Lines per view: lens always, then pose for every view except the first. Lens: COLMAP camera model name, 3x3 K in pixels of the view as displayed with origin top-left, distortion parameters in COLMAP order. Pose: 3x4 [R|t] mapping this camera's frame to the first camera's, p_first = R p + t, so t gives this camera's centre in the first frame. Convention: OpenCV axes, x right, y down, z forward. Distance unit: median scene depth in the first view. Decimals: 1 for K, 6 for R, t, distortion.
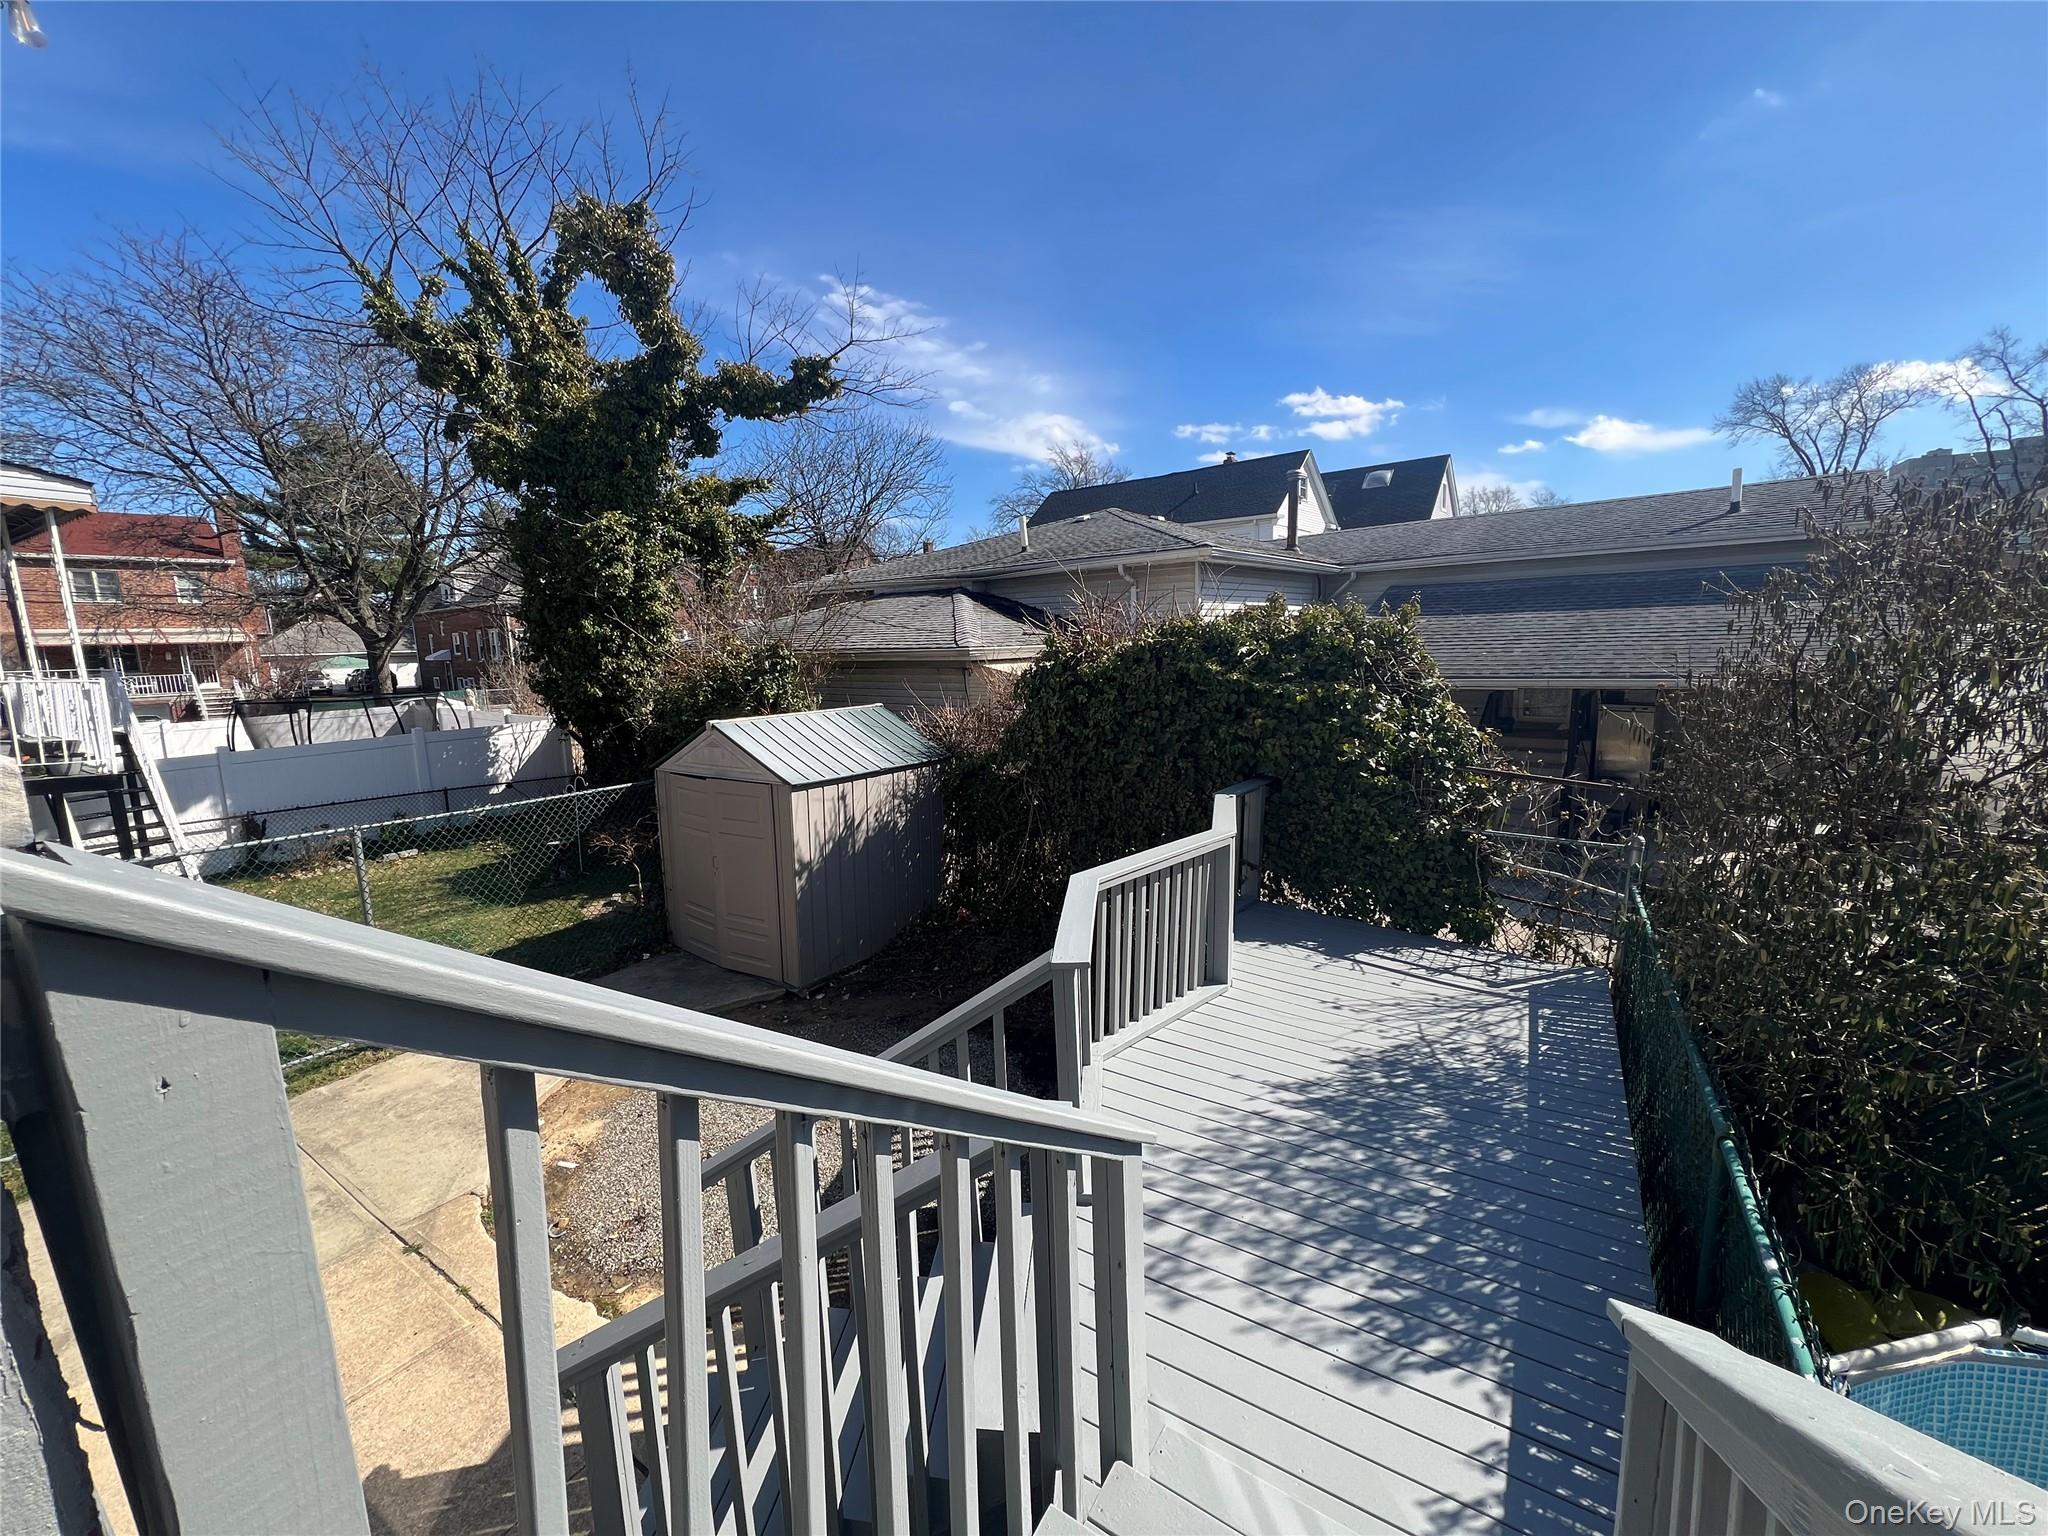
lens RADIAL K [[821.2, 0, 1023.9], [0, 821.2, 761.5], [0, 0, 1]] dist [-0.001971, 0.000767]
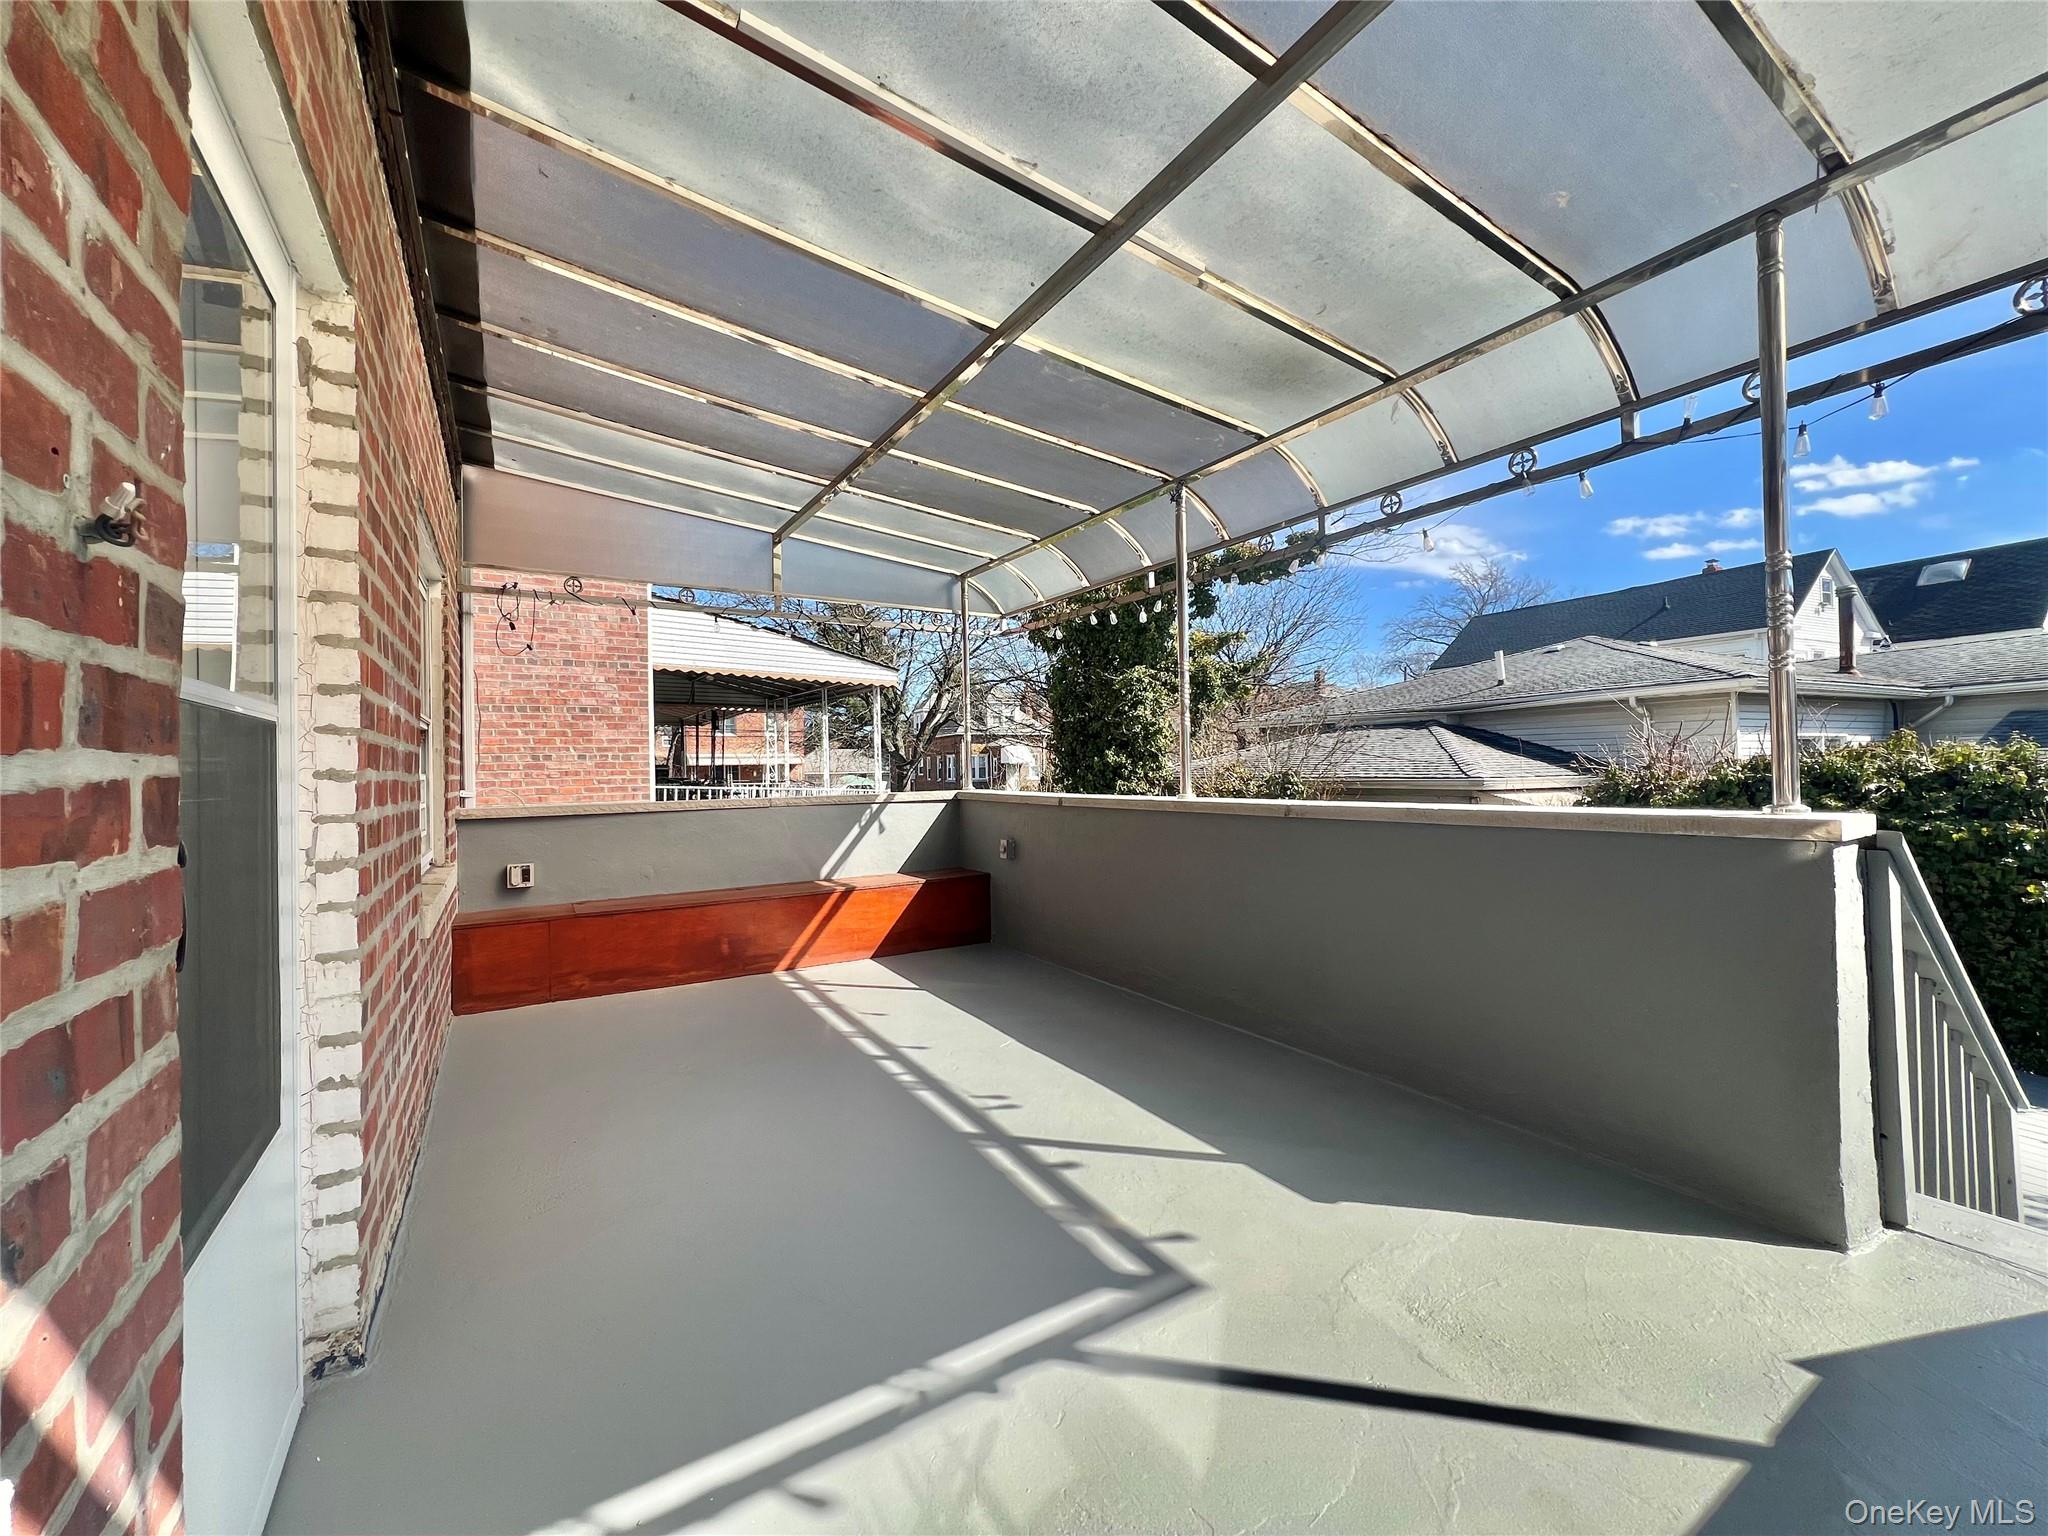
lens RADIAL K [[821.2, 0, 1011.0], [0, 821.2, 768.2], [0, 0, 1]] dist [-0.001971, 0.000767]
pose [[0.898261, 0.013183, -0.439265, -0.114654], [-0.076971, 0.988819, -0.127723, 0.025212], [0.432670, 0.148540, 0.889232, -0.173236]]
